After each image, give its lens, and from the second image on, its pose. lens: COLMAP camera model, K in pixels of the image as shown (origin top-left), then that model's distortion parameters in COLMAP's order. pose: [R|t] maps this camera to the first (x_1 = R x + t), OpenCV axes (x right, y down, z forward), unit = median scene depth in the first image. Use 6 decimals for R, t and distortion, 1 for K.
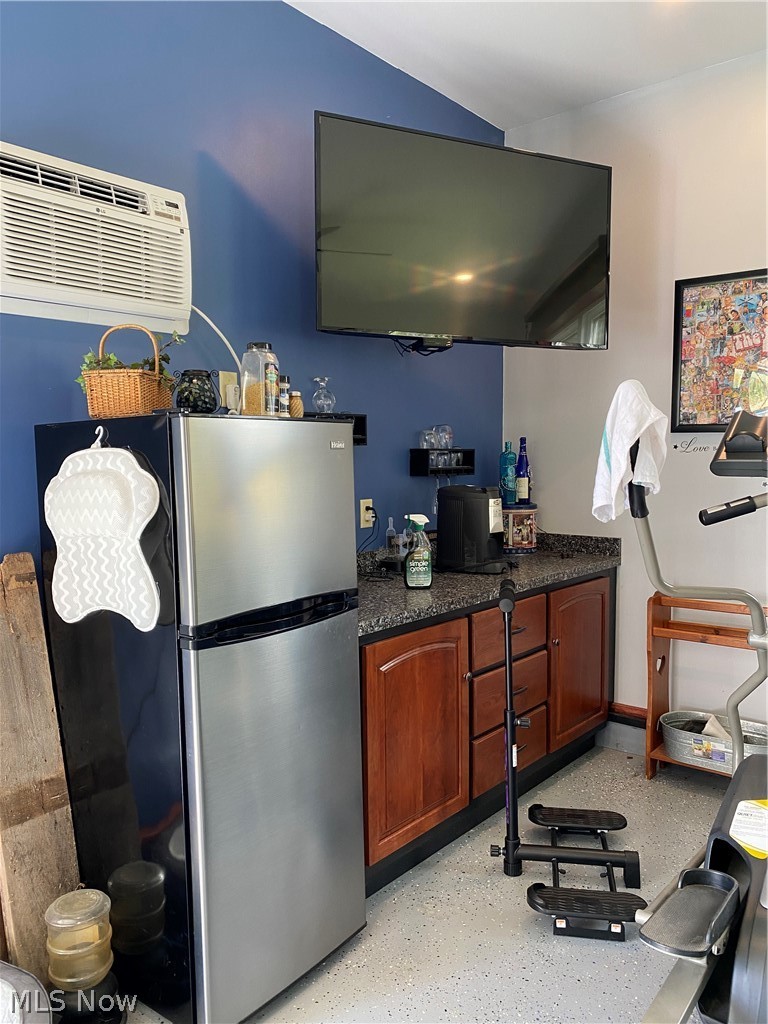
lens RADIAL K [[788.9, 0, 384.4], [0, 788.9, 513.2], [0, 0, 1]] dist [0.002560, -0.016583]
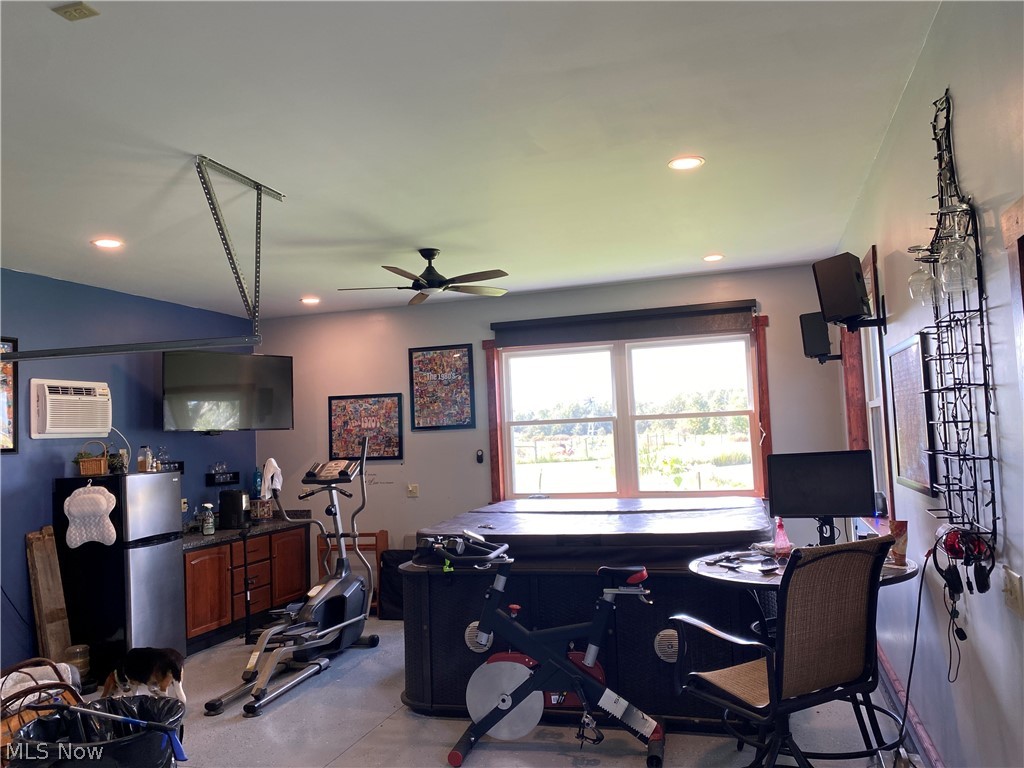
lens RADIAL K [[788.9, 0, 536.5], [0, 788.9, 384.4], [0, 0, 1]] dist [0.002560, -0.016583]
pose [[0.915890, -0.004087, 0.401408, -0.004697], [0.064588, 0.988421, -0.137307, 0.039179], [-0.396199, 0.151684, 0.905549, -1.726495]]
